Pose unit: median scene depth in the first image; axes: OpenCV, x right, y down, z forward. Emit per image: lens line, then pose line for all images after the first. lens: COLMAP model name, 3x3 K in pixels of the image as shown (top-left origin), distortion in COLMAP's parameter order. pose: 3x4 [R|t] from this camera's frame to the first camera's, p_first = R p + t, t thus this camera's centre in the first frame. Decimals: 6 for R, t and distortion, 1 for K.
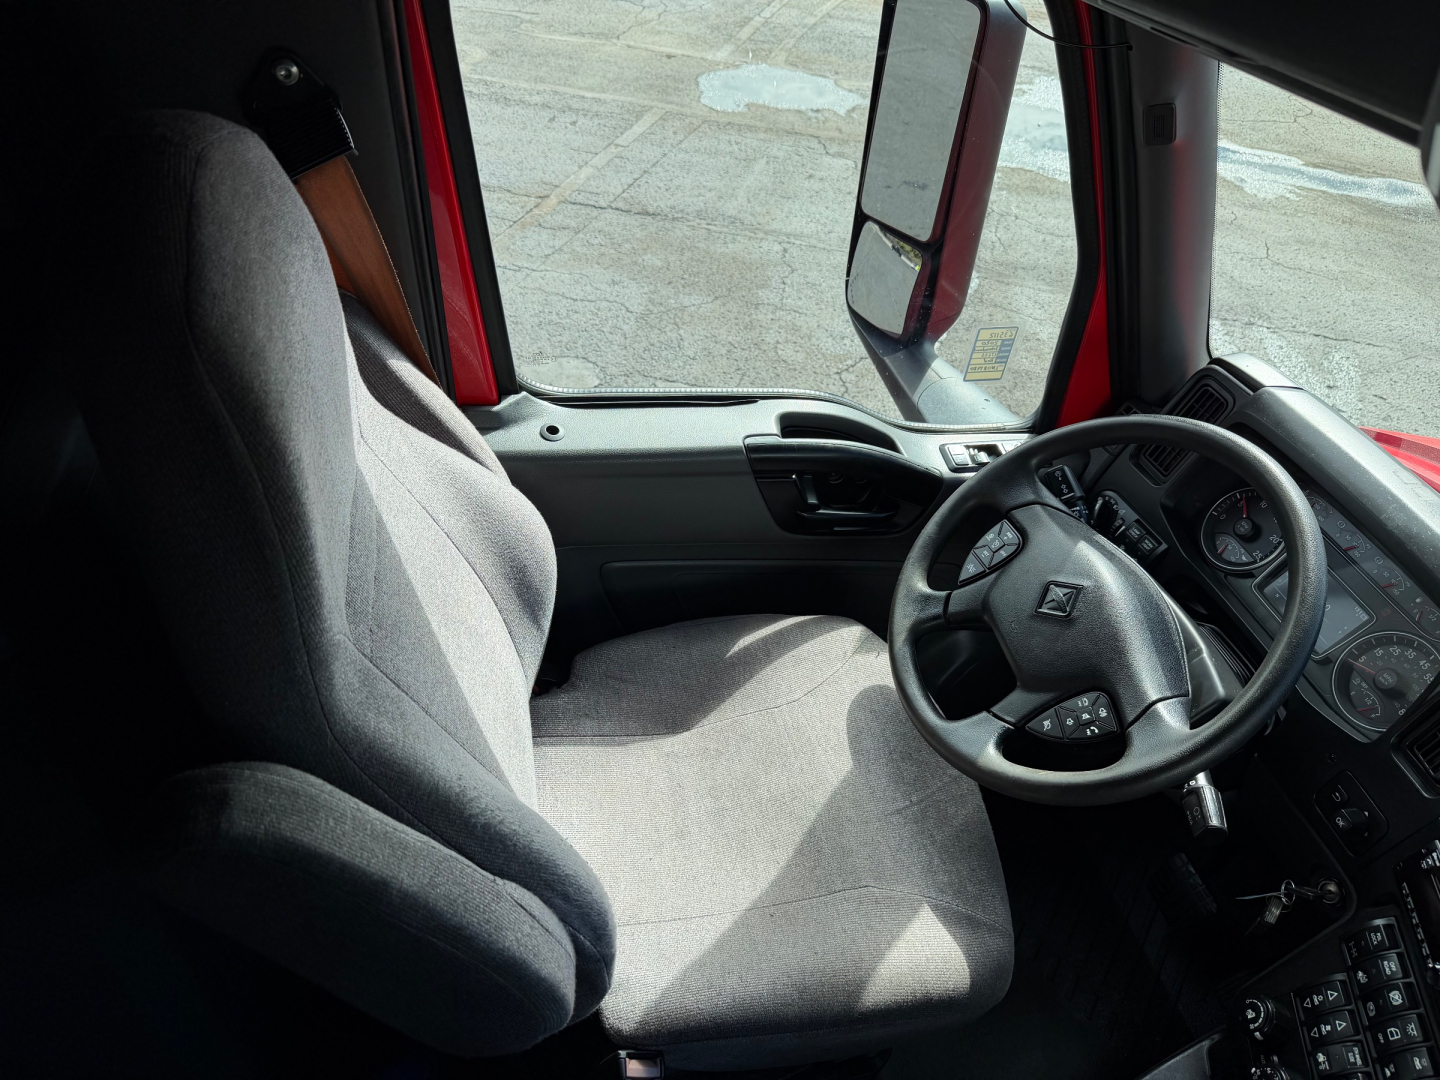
lens RADIAL K [[1029.5, 0, 726.4], [0, 1029.5, 539.3], [0, 0, 1]] dist [-0.008800, -0.002515]
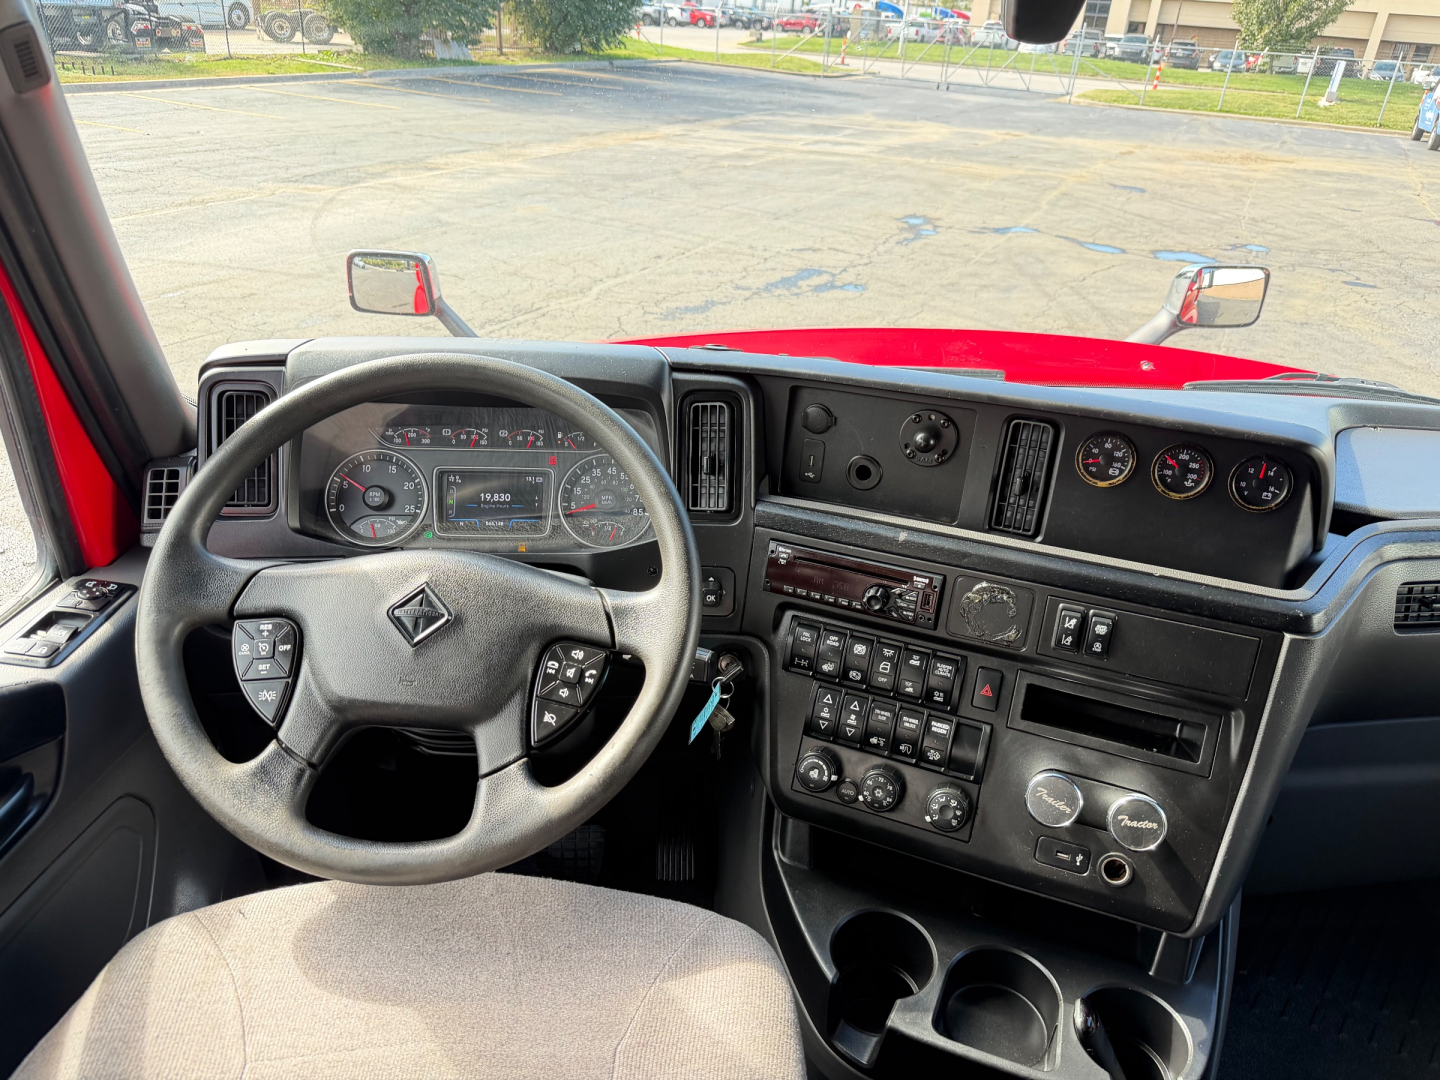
lens RADIAL K [[1012.9, 0, 723.8], [0, 1012.9, 531.6], [0, 0, 1]] dist [0.051264, -0.053467]
pose [[0.194150, -0.487719, 0.851138, -0.225491], [0.622532, 0.731805, 0.277335, -0.051053], [-0.758129, 0.476017, 0.445700, 0.419625]]
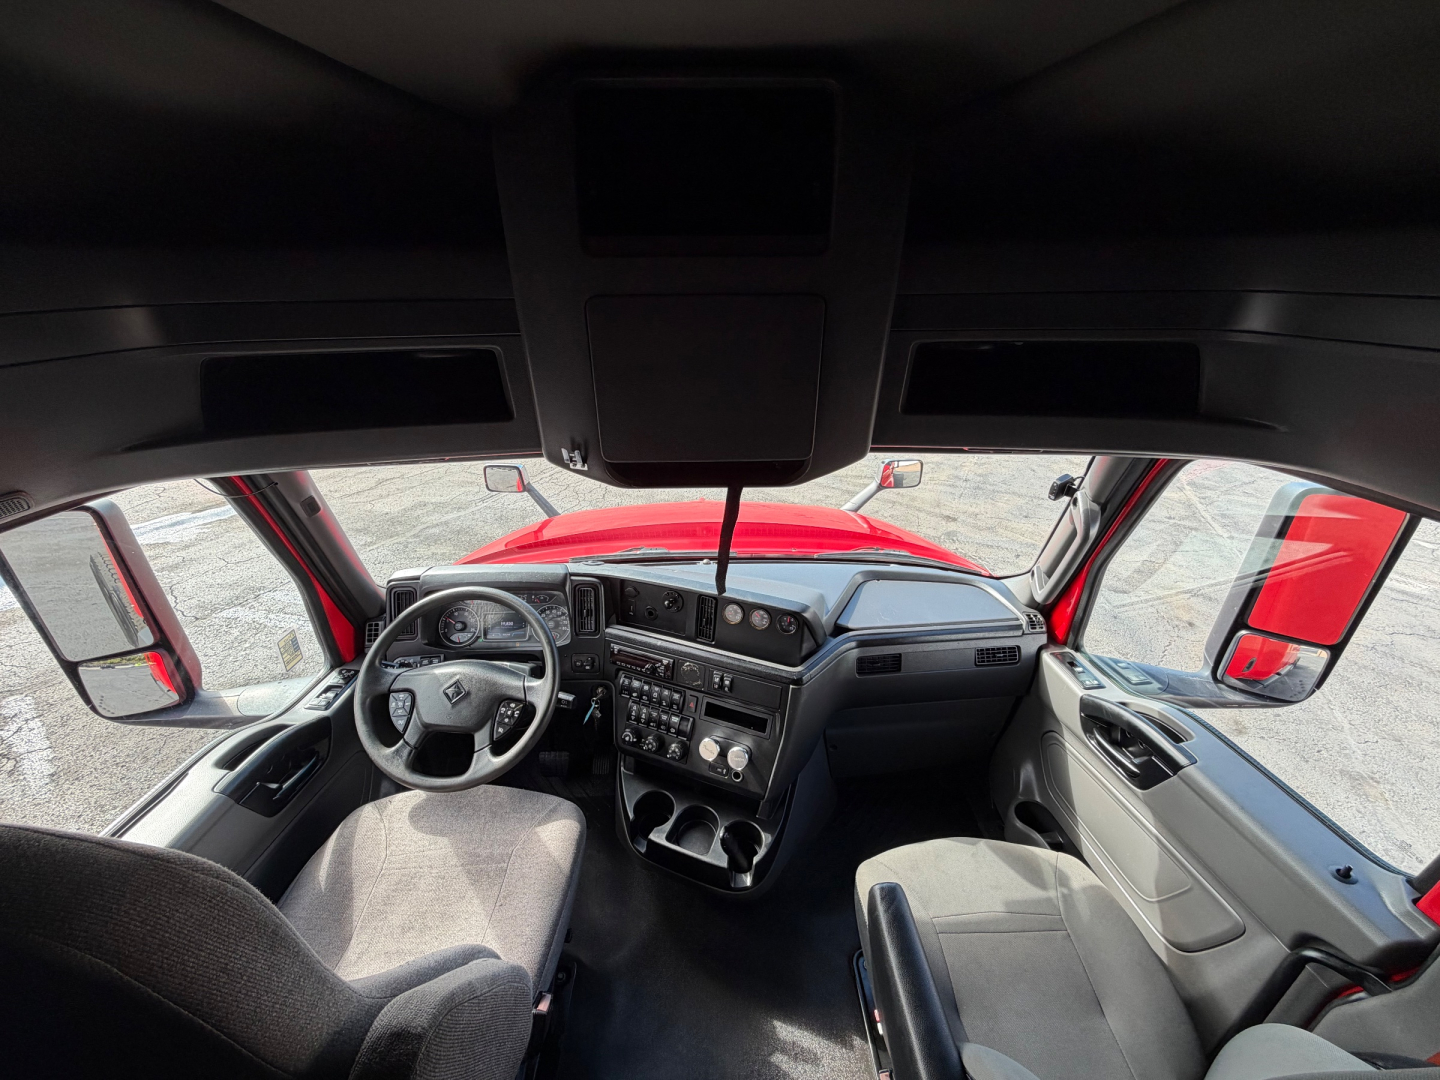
lens RADIAL K [[563.0, 0, 717.9], [0, 563.0, 533.8], [0, 0, 1]] dist [-0.002243, -0.000109]
pose [[0.198666, -0.466379, 0.861988, -0.375704], [0.644635, 0.724671, 0.243512, -0.099589], [-0.738226, 0.507289, 0.444611, -0.066750]]
